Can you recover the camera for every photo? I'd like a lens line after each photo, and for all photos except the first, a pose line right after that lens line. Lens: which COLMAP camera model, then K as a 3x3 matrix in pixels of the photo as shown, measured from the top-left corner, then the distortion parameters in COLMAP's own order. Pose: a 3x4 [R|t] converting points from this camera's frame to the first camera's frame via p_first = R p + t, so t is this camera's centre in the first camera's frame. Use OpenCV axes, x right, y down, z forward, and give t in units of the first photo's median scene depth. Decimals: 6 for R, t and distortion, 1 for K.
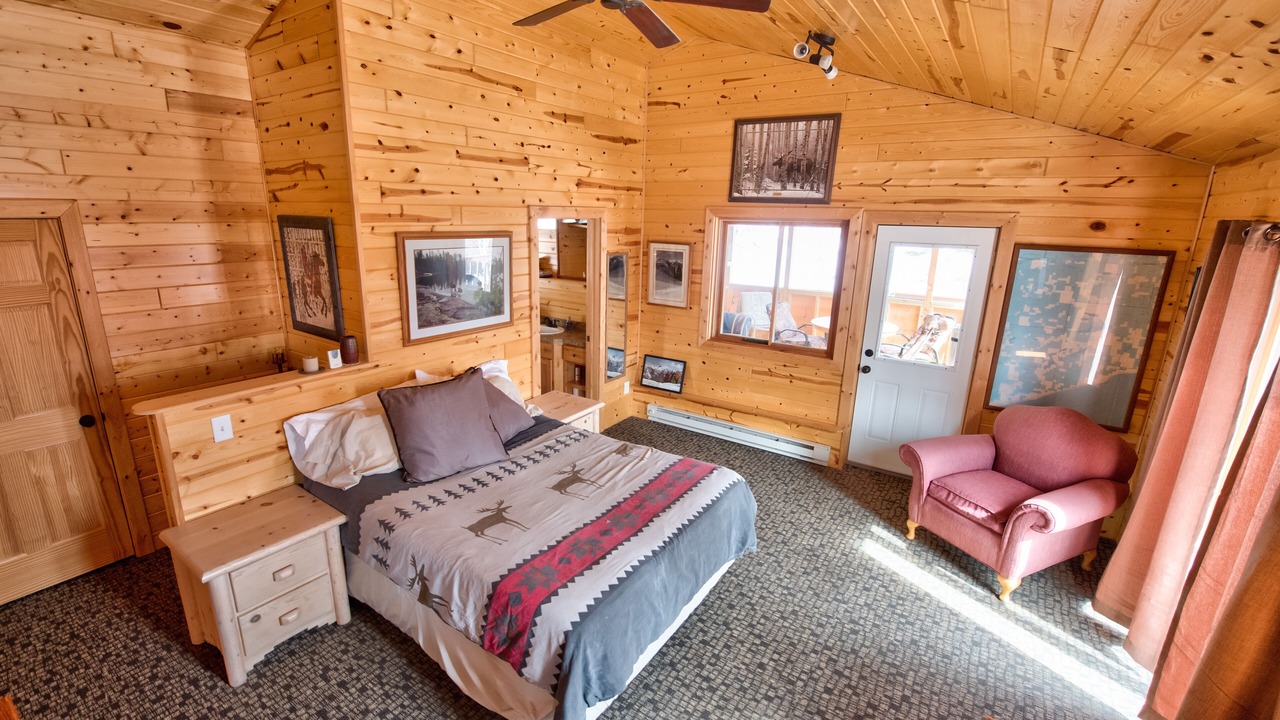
lens RADIAL K [[529.4, 0, 632.5], [0, 529.4, 362.7], [0, 0, 1]] dist [-0.017975, -0.000687]
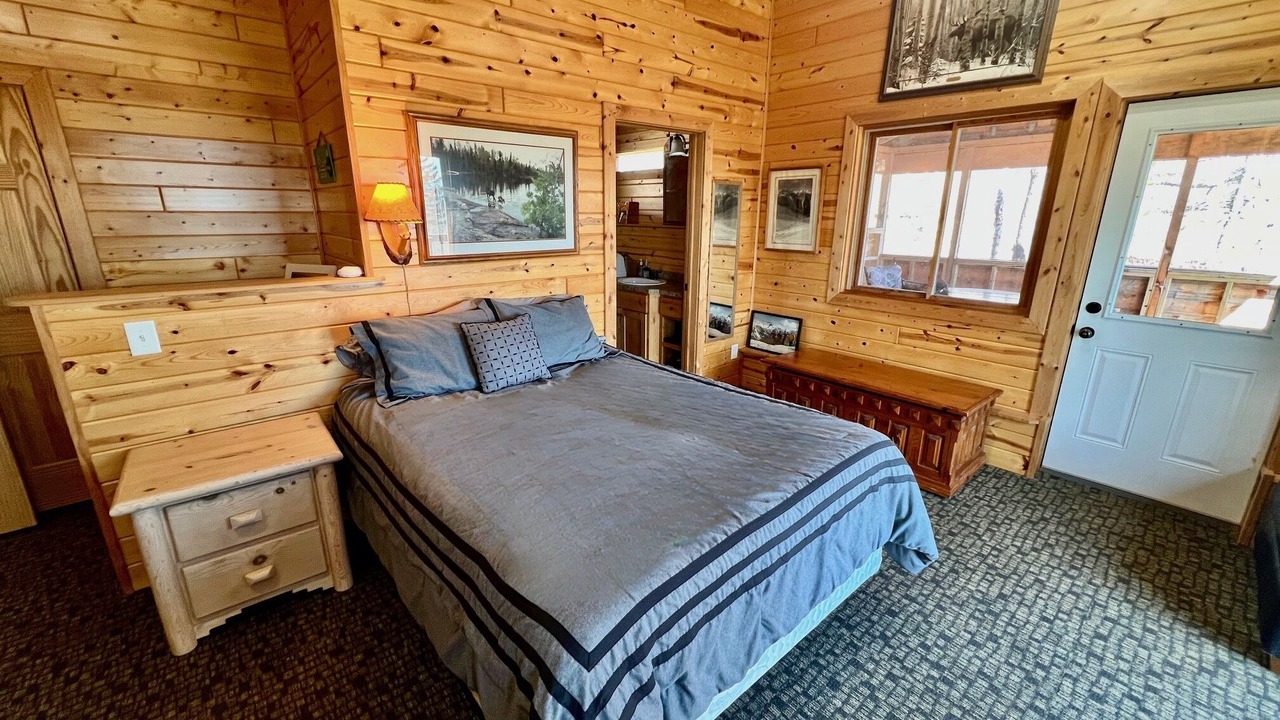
lens RADIAL K [[511.5, 0, 646.1], [0, 511.5, 357.1], [0, 0, 1]] dist [-0.003242, -0.000276]
pose [[0.968939, 0.052382, -0.241688, 0.067251], [-0.047394, 0.998527, 0.026407, 0.056610], [0.242715, -0.014132, 0.969995, 0.259508]]
